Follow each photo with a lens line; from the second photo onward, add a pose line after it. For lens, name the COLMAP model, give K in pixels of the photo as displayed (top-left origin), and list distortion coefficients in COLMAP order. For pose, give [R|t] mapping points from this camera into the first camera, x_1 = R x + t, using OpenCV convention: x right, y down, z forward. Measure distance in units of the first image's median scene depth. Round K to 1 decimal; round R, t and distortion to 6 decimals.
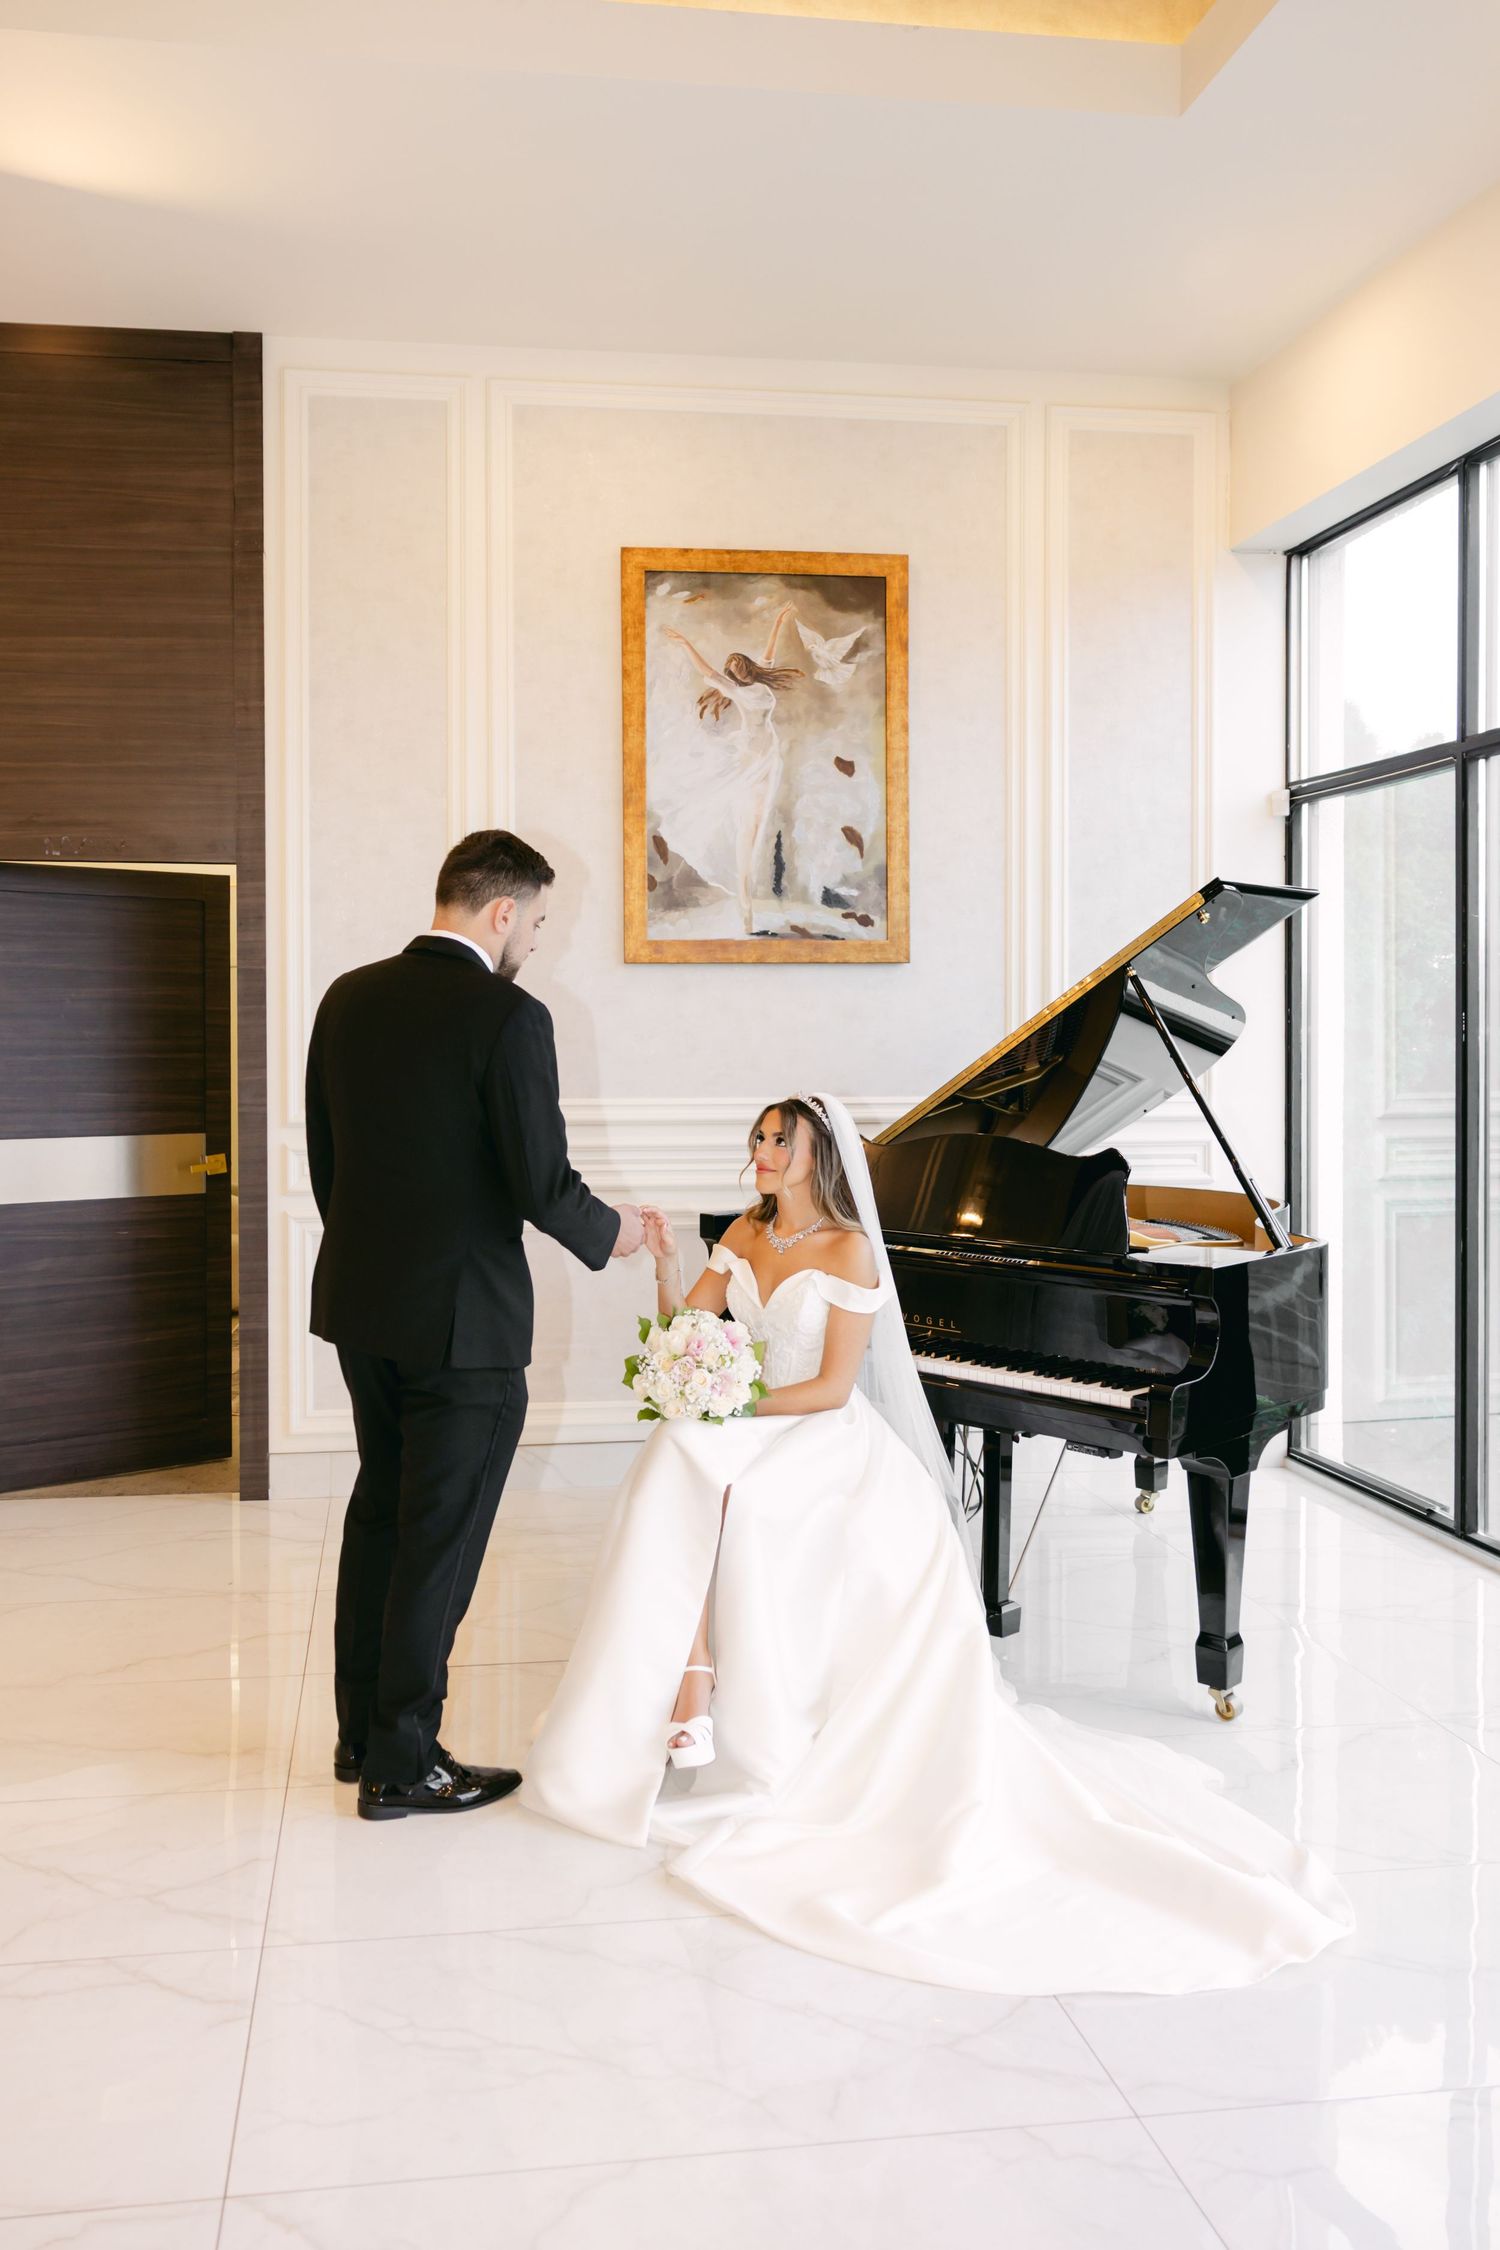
lens RADIAL K [[1694.5, 0, 747.2], [0, 1694.5, 1075.9], [0, 0, 1]] dist [0.002487, 0.000140]
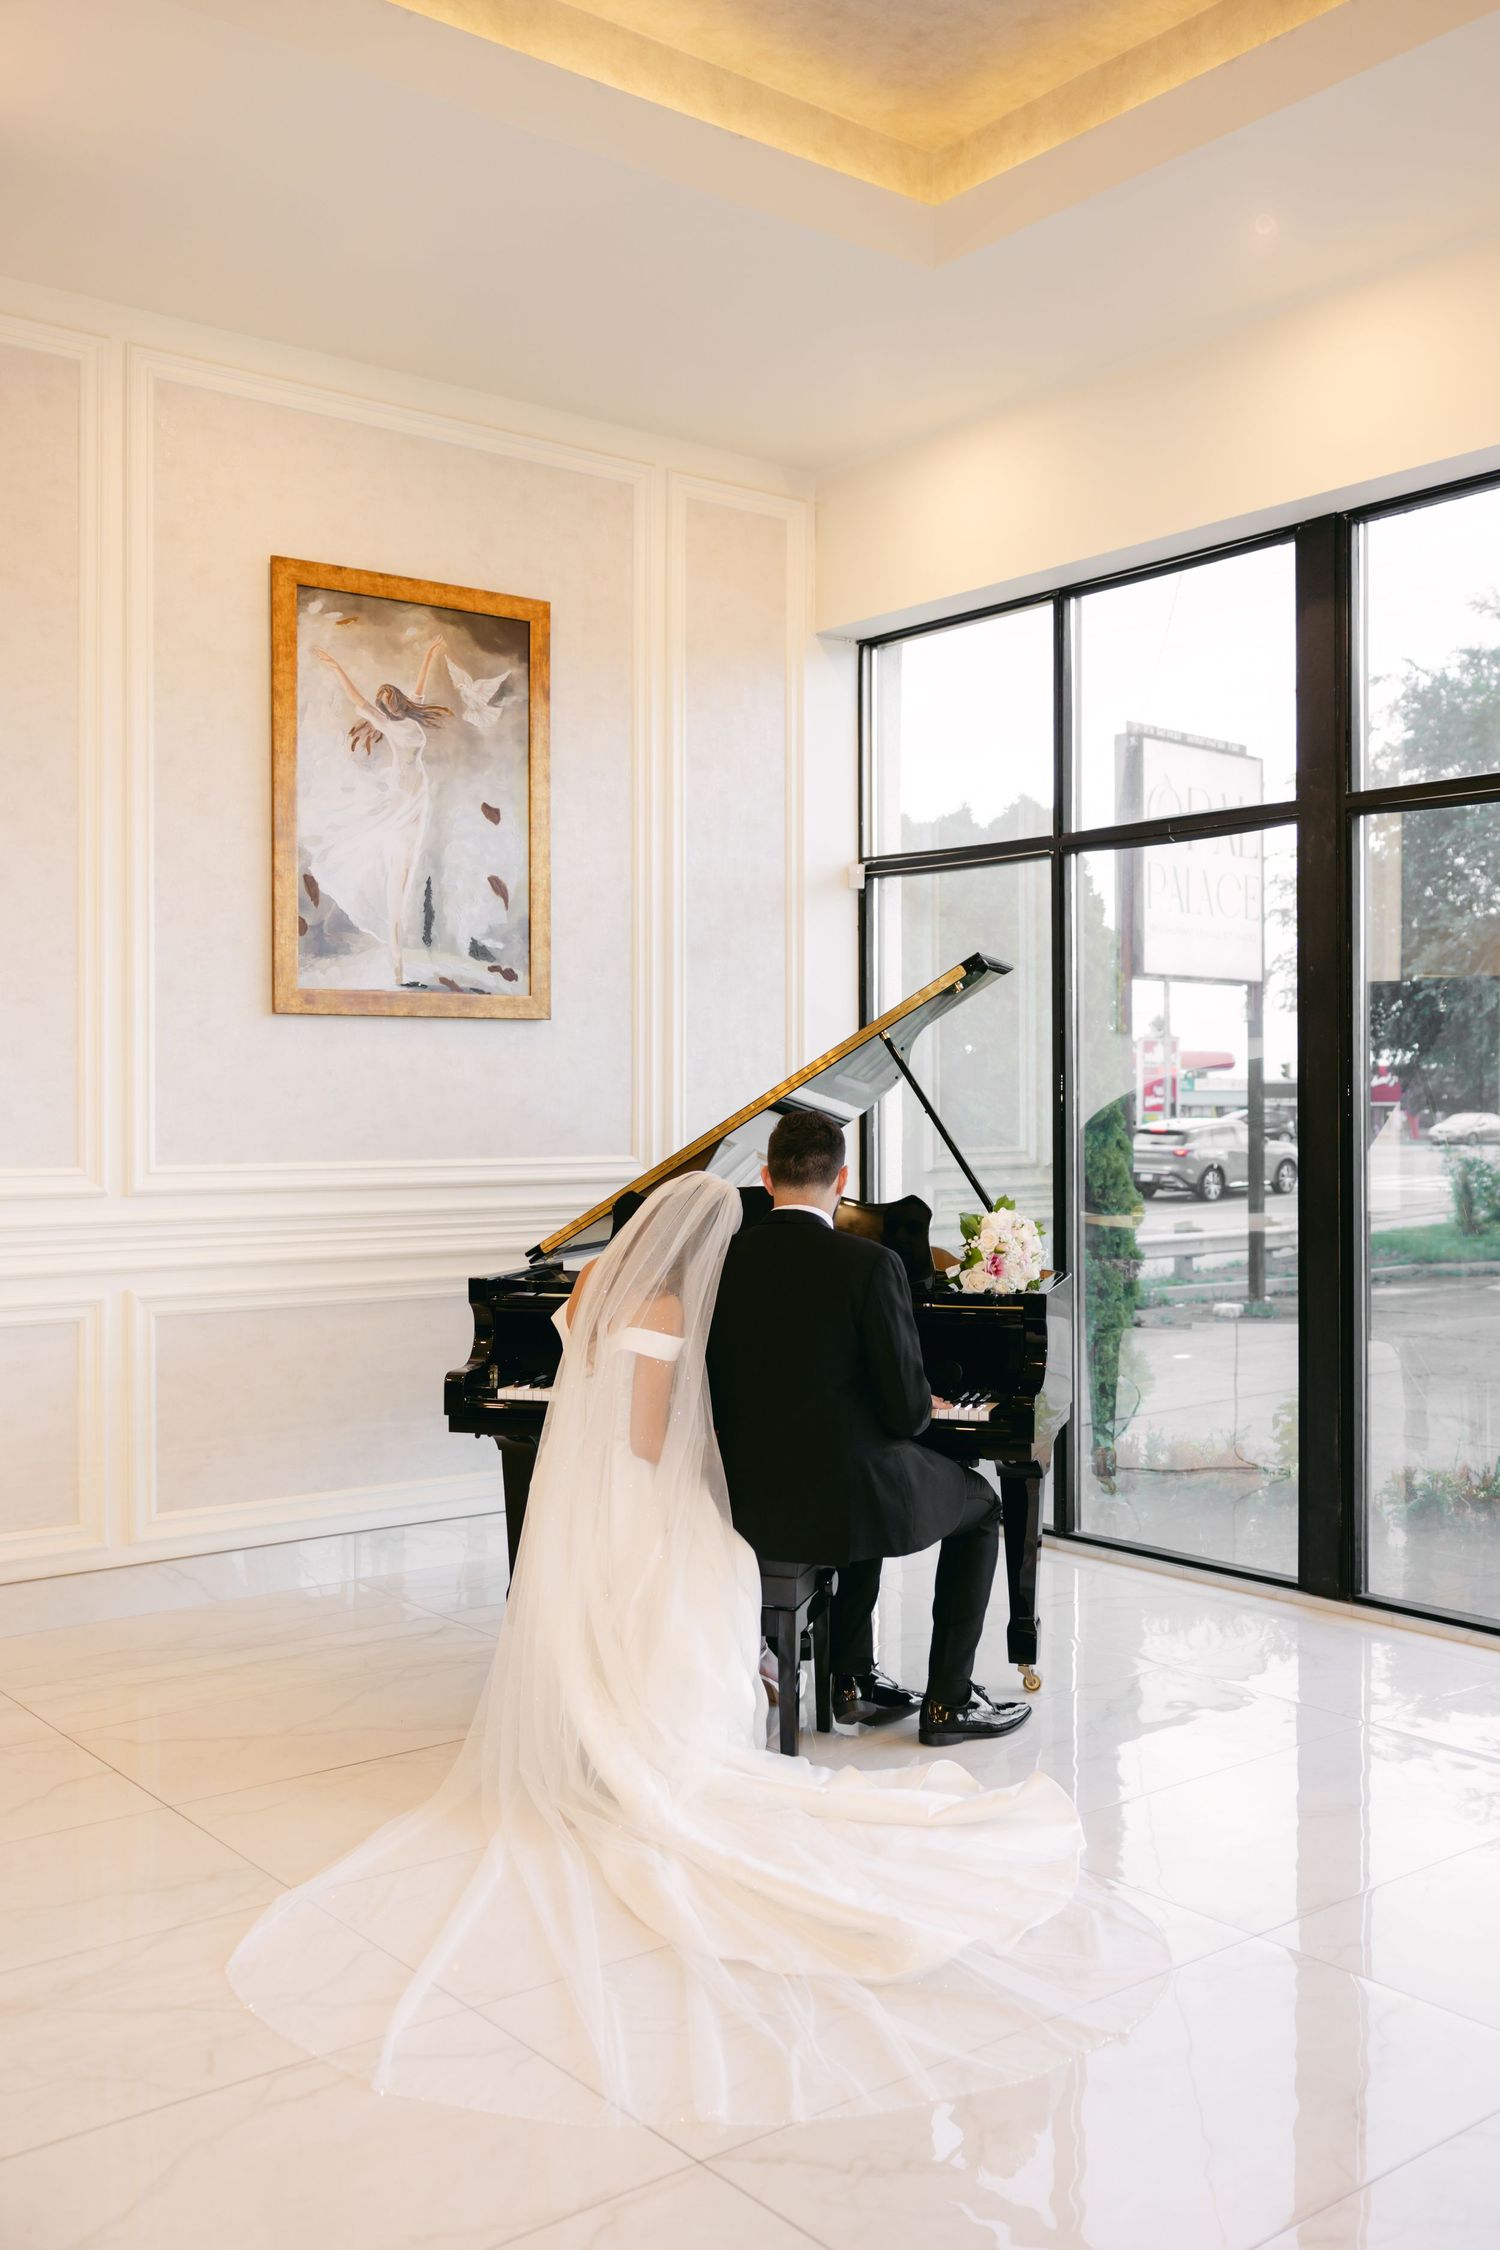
lens RADIAL K [[2028.3, 0, 750.0], [0, 2028.3, 1125.0], [0, 0, 1]] dist [0.000418, 0.003576]
pose [[0.859780, -0.005855, 0.510632, -0.404934], [0.012297, 0.999882, -0.009240, 0.006002], [-0.510517, 0.014224, 0.859750, -0.058631]]
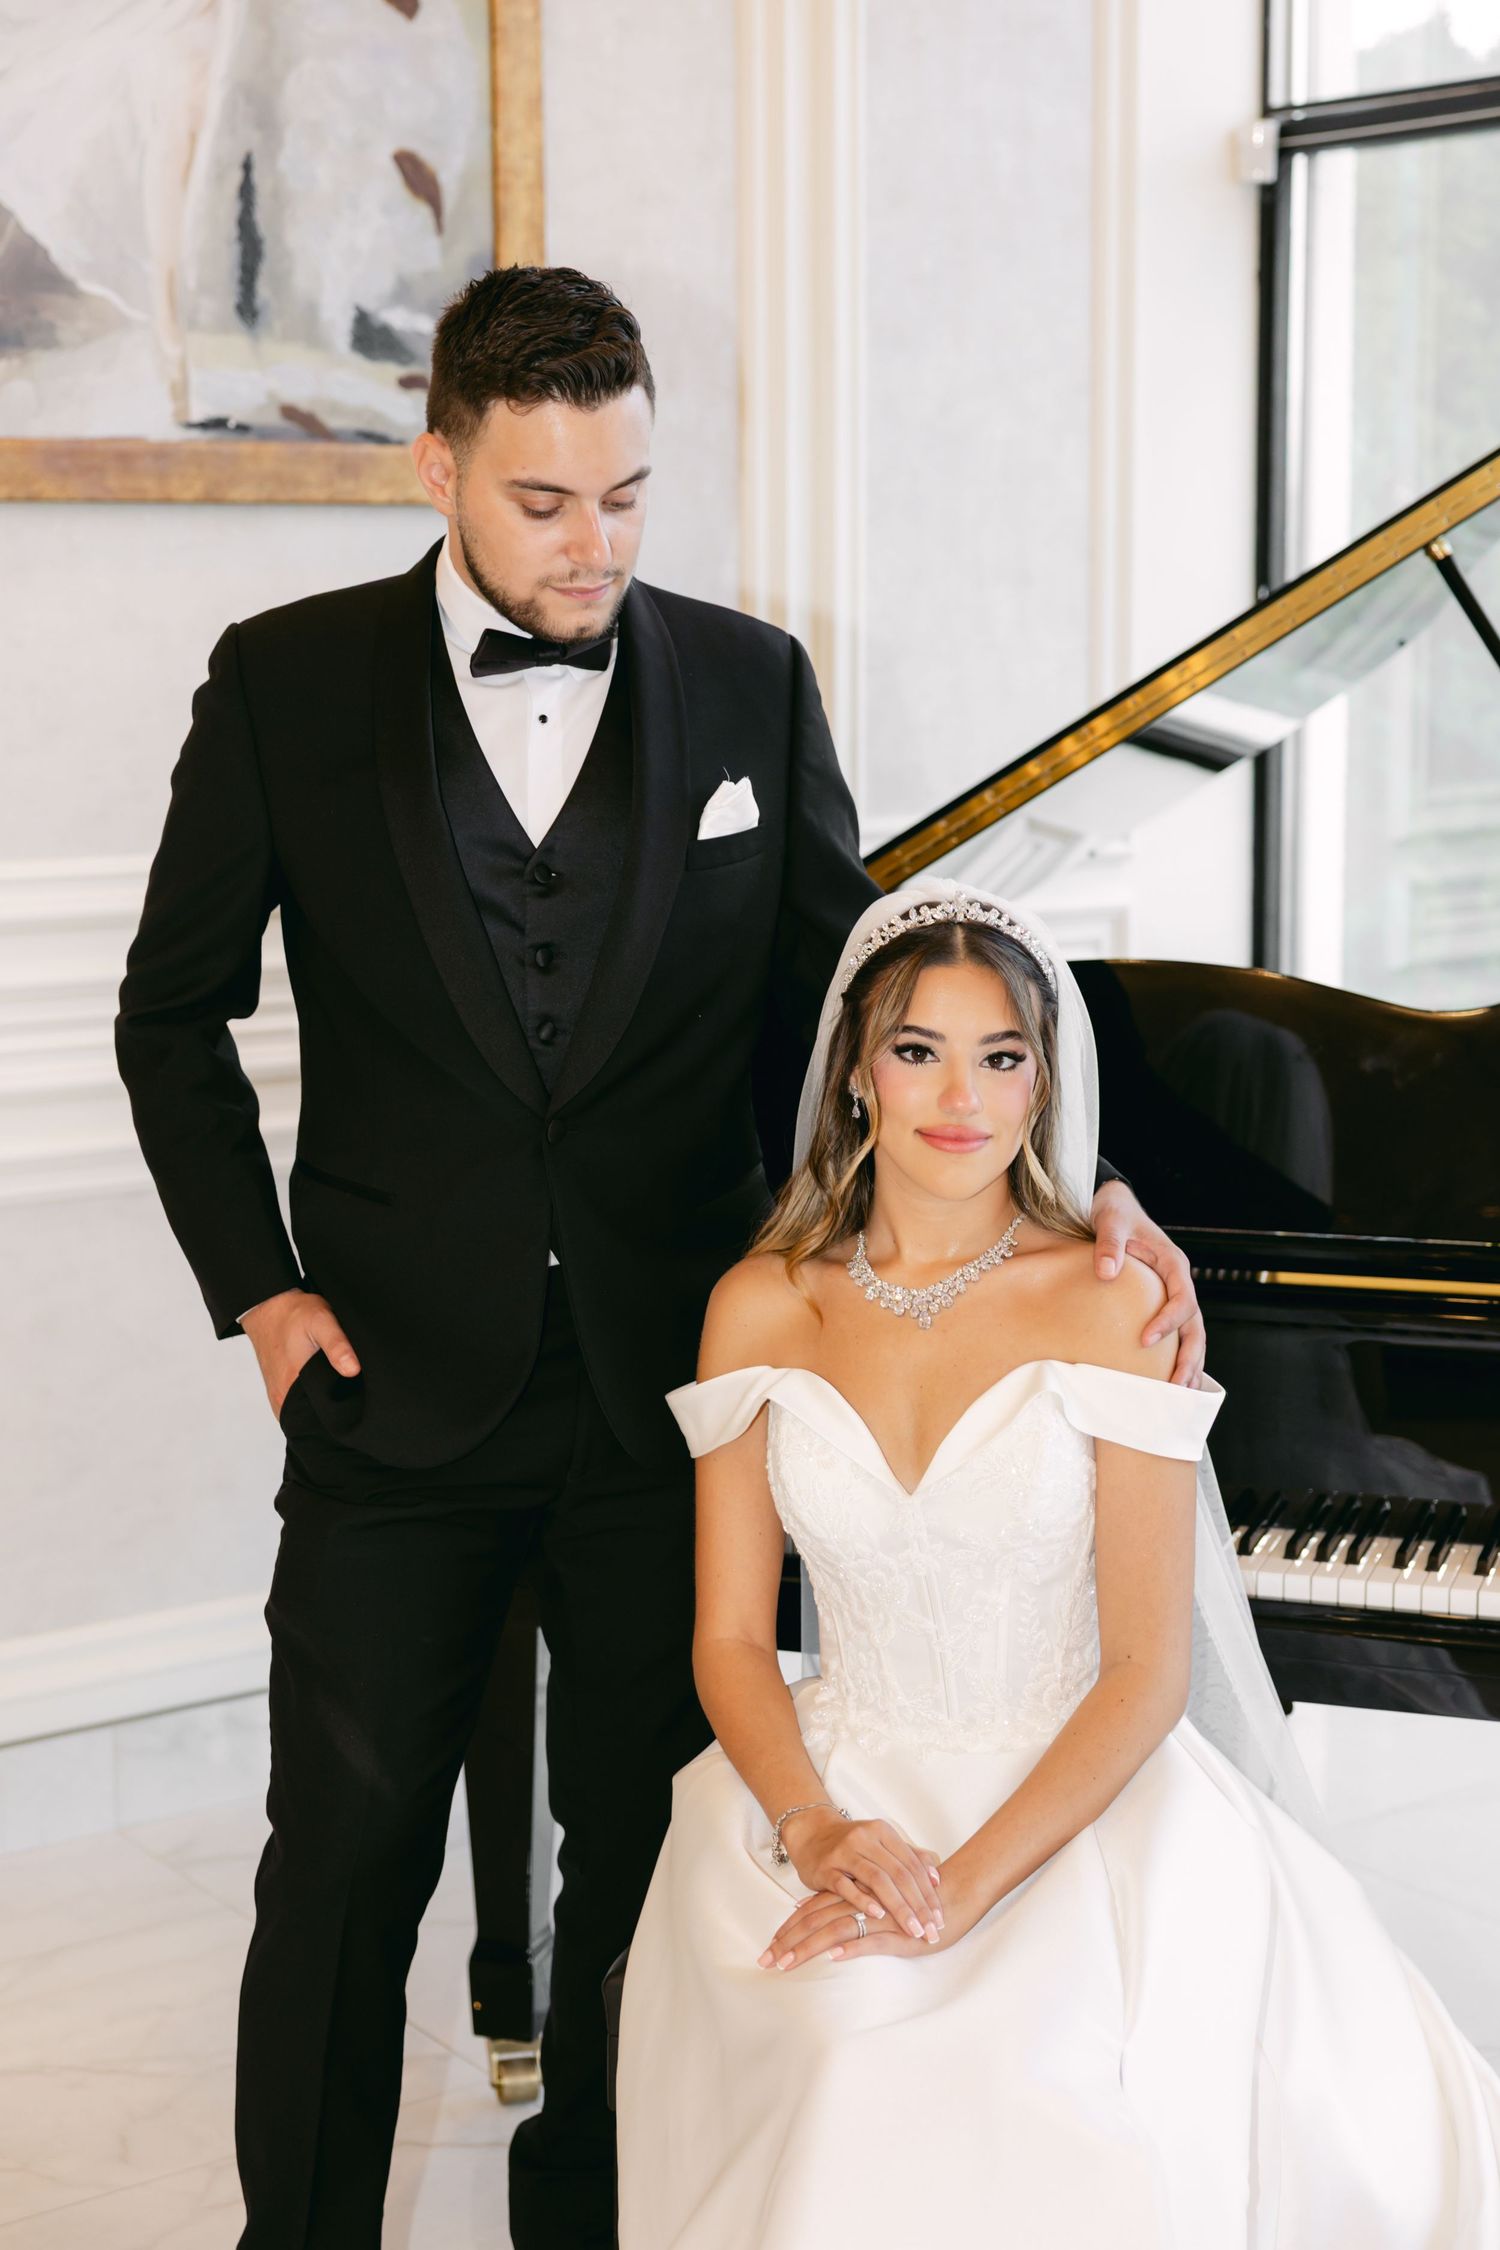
lens RADIAL K [[3223.0, 0, 663.9], [0, 3223.0, 1122.0], [0, 0, 1]] dist [0.016127, -0.016928]
pose [[0.888840, -0.079370, 0.451292, -0.244614], [0.019285, 0.990491, 0.136218, -0.024992], [-0.457812, -0.112372, 0.881919, 0.289067]]
